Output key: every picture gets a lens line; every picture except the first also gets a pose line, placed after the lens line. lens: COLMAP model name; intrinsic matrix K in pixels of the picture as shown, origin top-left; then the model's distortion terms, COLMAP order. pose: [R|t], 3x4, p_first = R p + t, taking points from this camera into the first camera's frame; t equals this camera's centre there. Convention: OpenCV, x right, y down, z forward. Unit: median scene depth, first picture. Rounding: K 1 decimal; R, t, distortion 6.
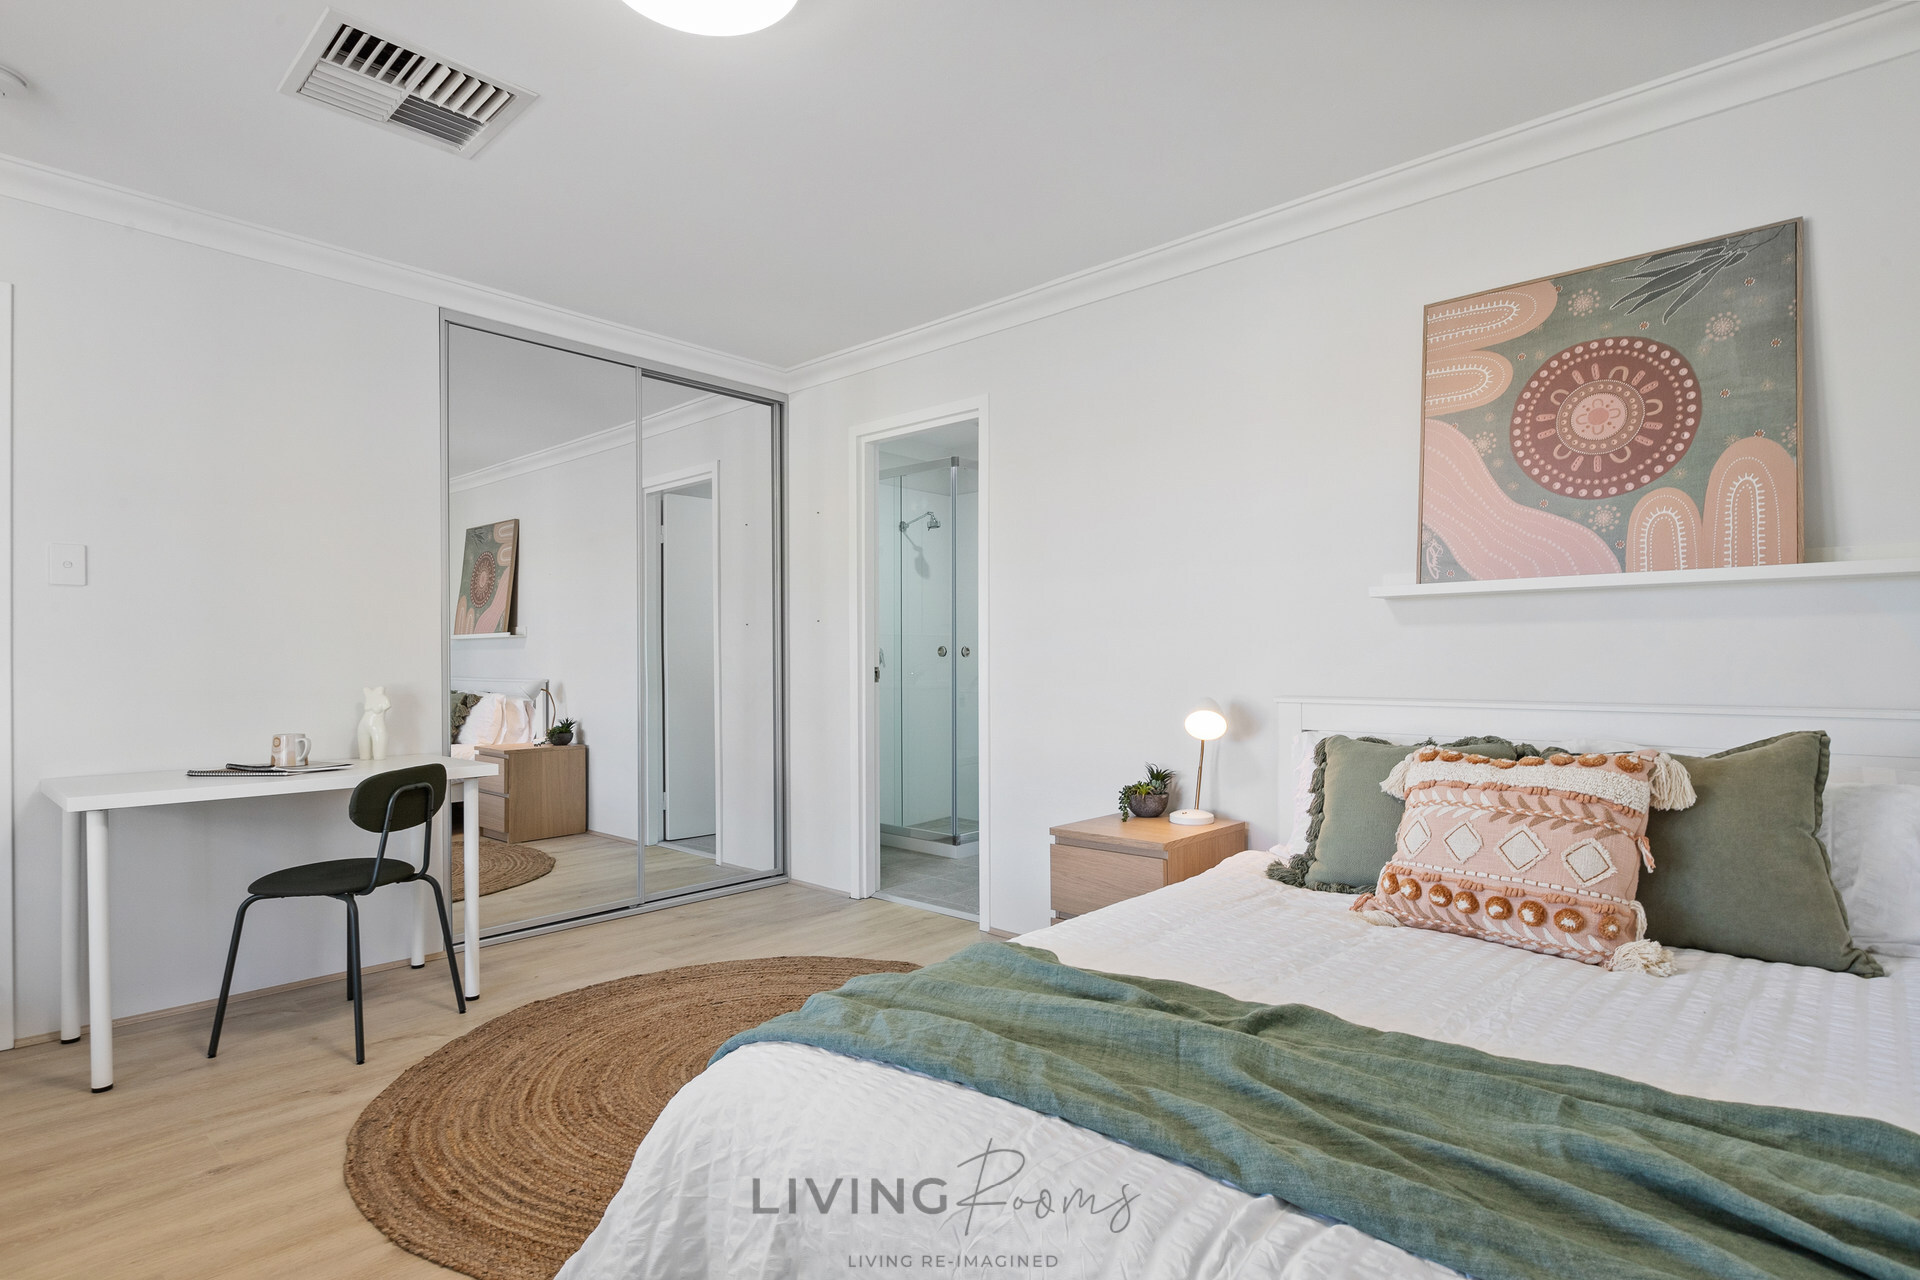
lens RADIAL K [[972.7, 0, 960.1], [0, 972.7, 657.3], [0, 0, 1]] dist [0.002001, -0.000025]
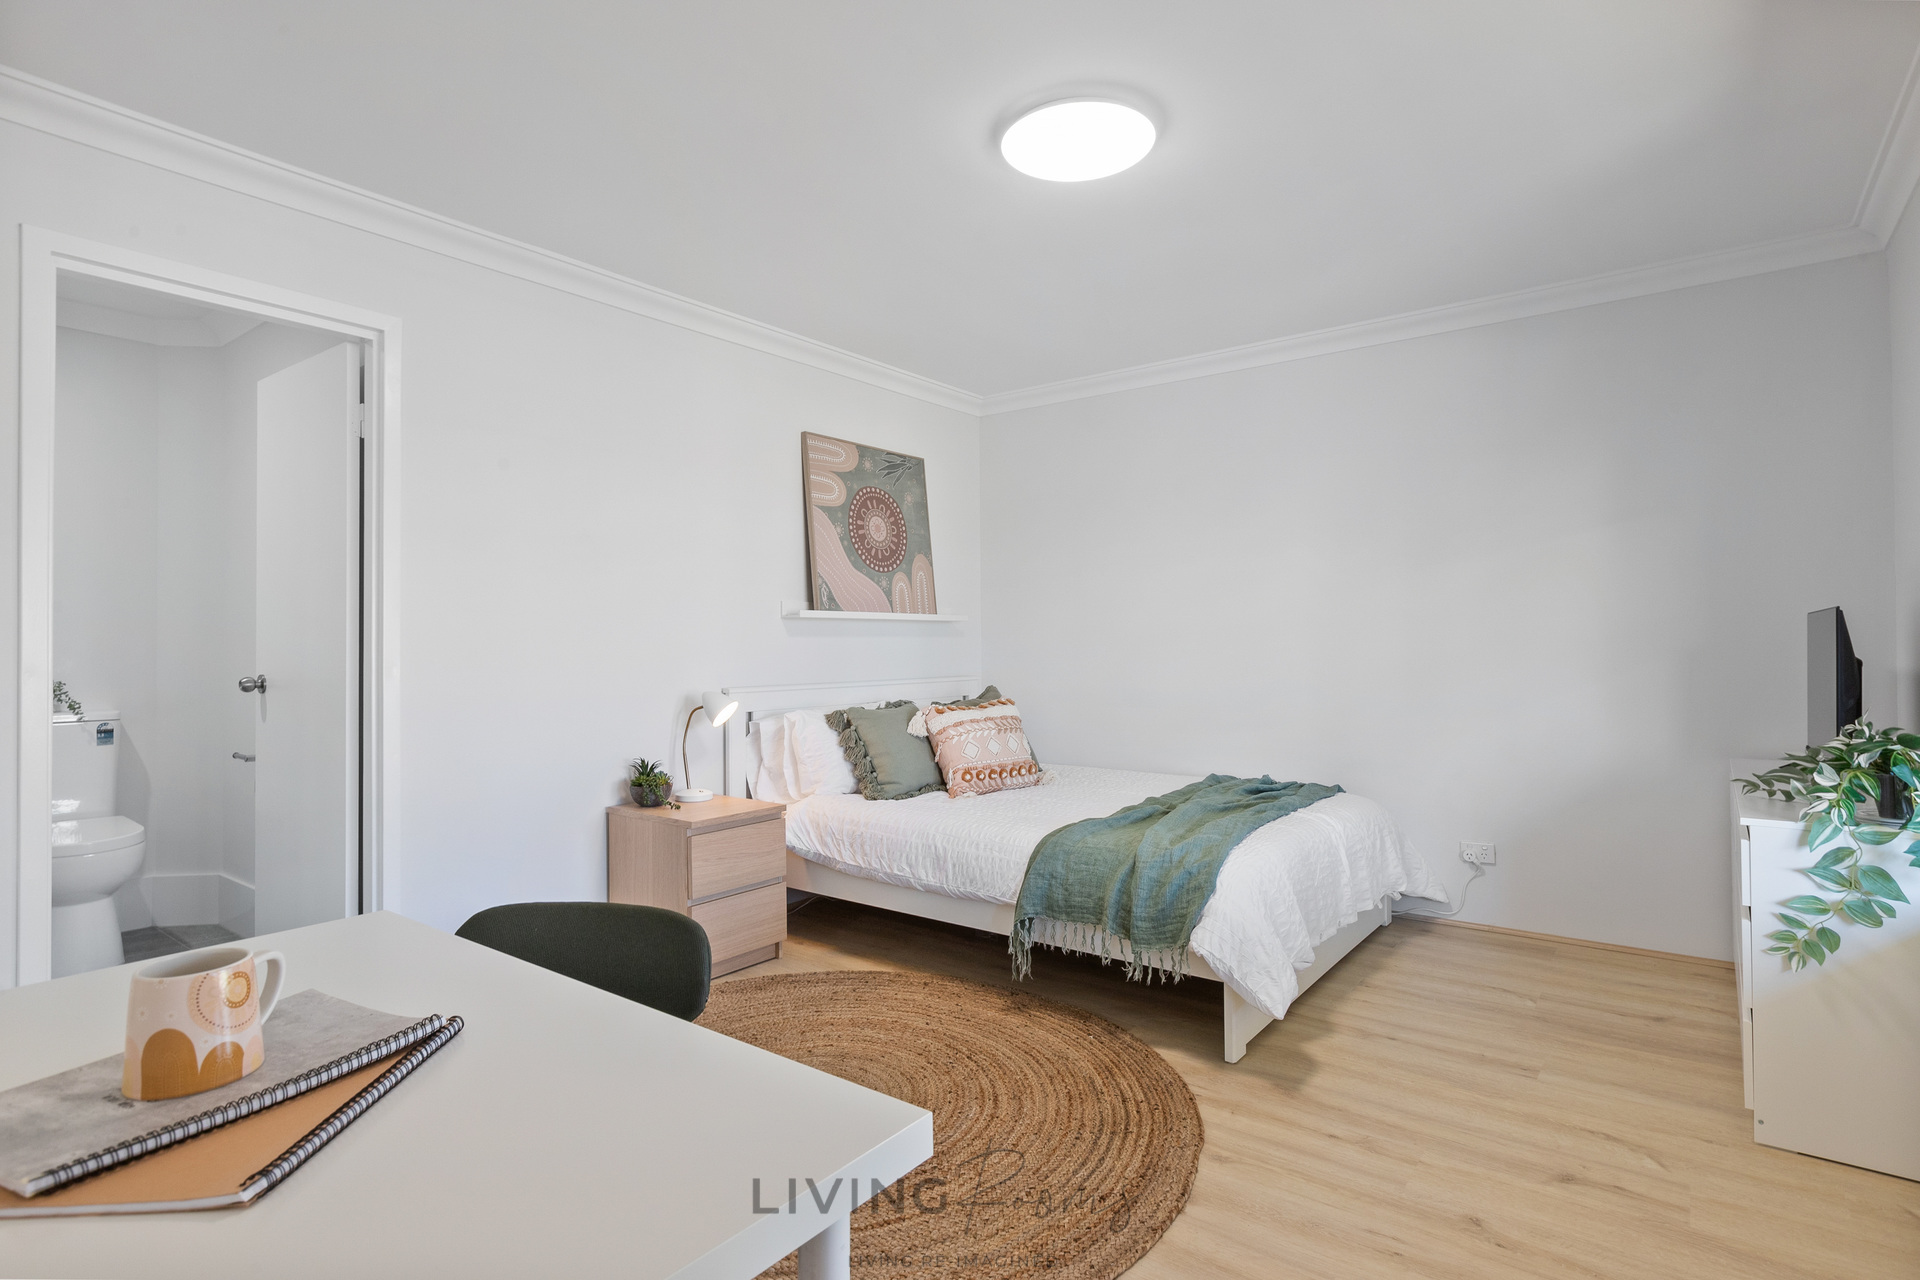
lens RADIAL K [[972.7, 0, 959.7], [0, 972.7, 642.4], [0, 0, 1]] dist [0.002001, -0.000025]
pose [[-0.068612, 0.007300, 0.997617, -1.240843], [0.001476, 0.999973, -0.007215, -0.012991], [-0.997642, 0.000977, -0.068621, 0.975512]]
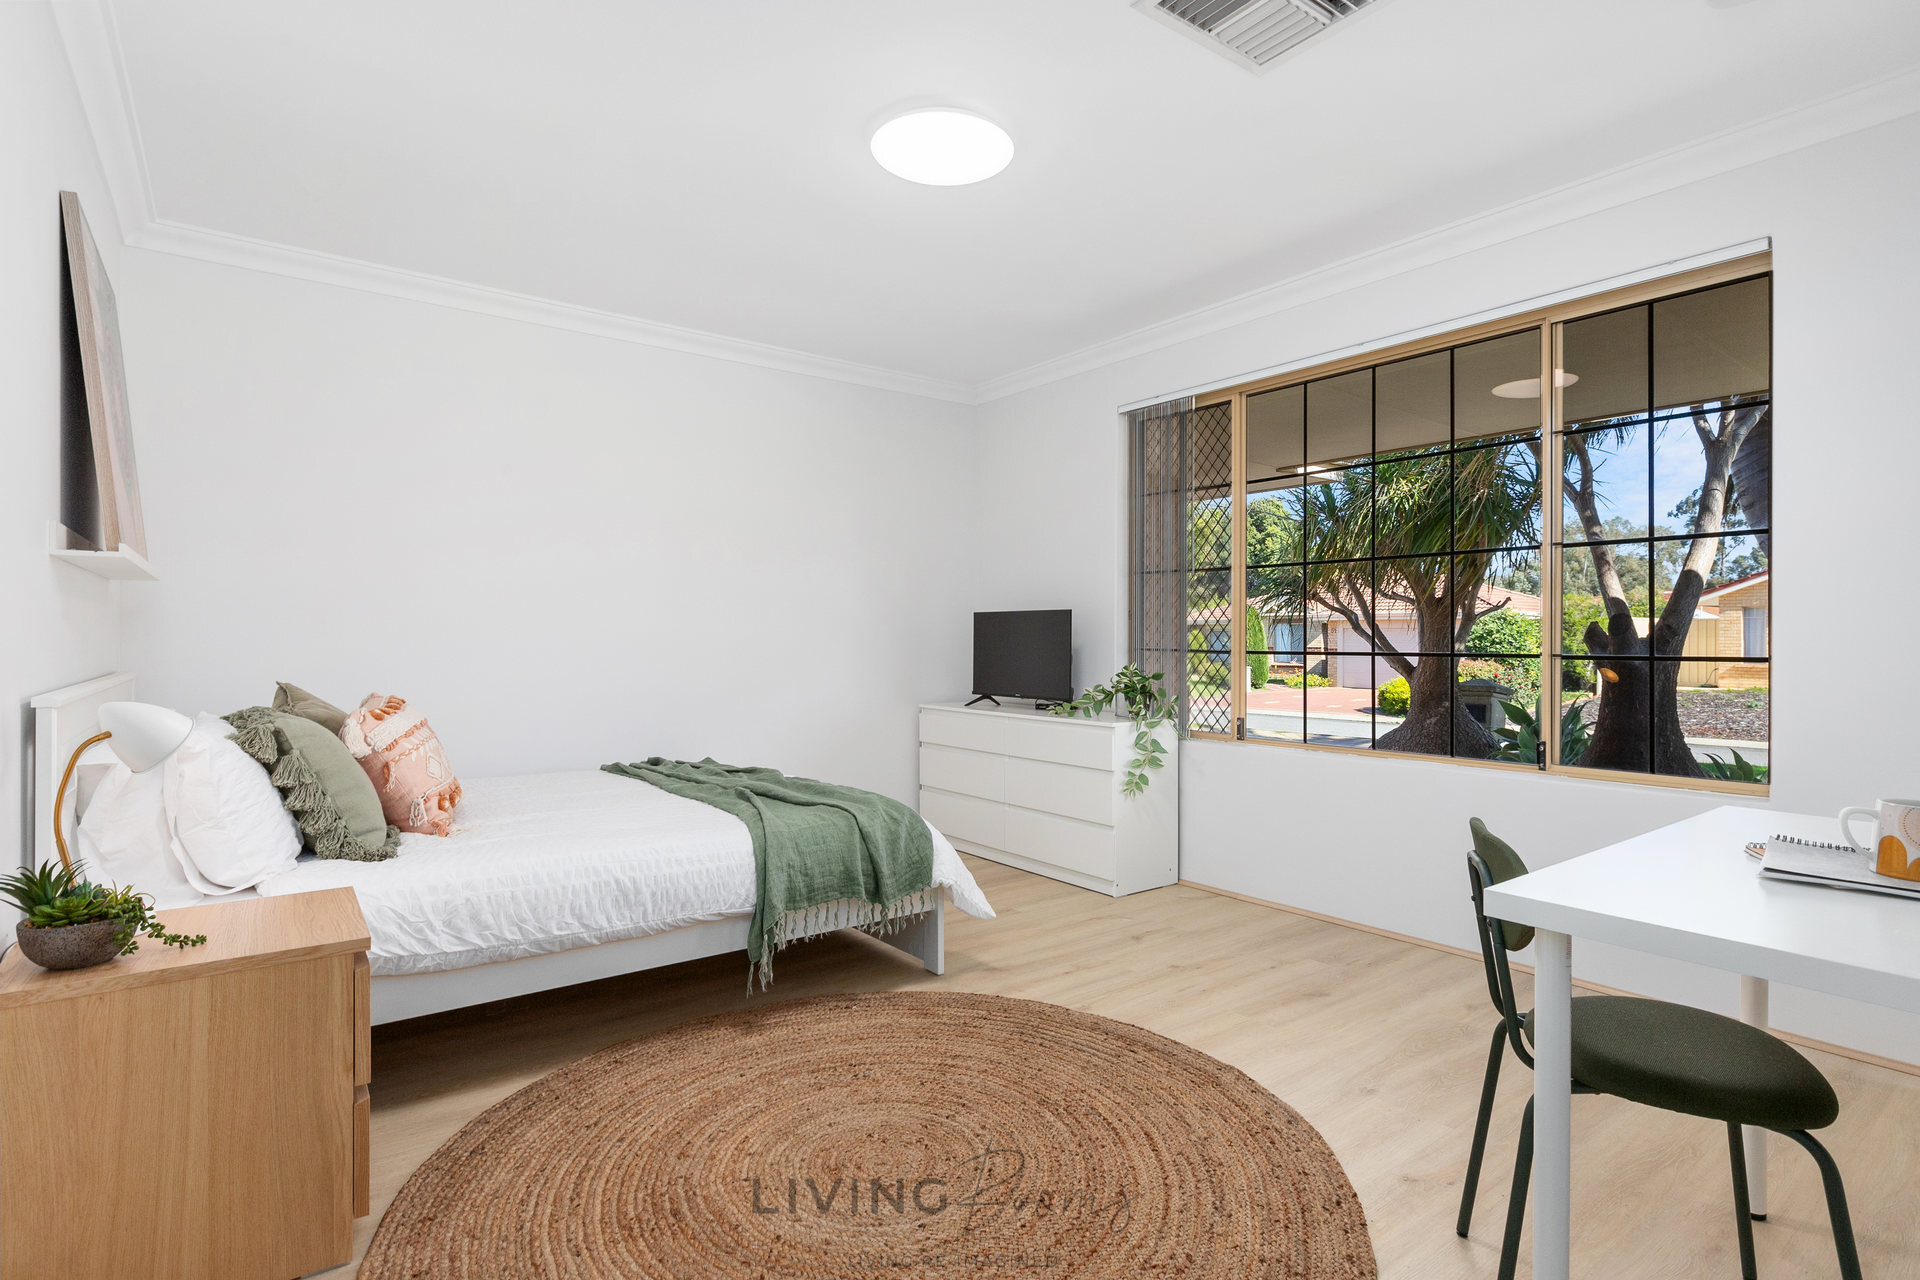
lens RADIAL K [[972.7, 0, 964.6], [0, 972.7, 636.3], [0, 0, 1]] dist [0.002001, -0.000025]
pose [[-0.983458, -0.001165, 0.181132, -0.432658], [-0.002355, 0.999977, -0.006352, 0.006665], [-0.181120, -0.006674, -0.983438, 1.879894]]
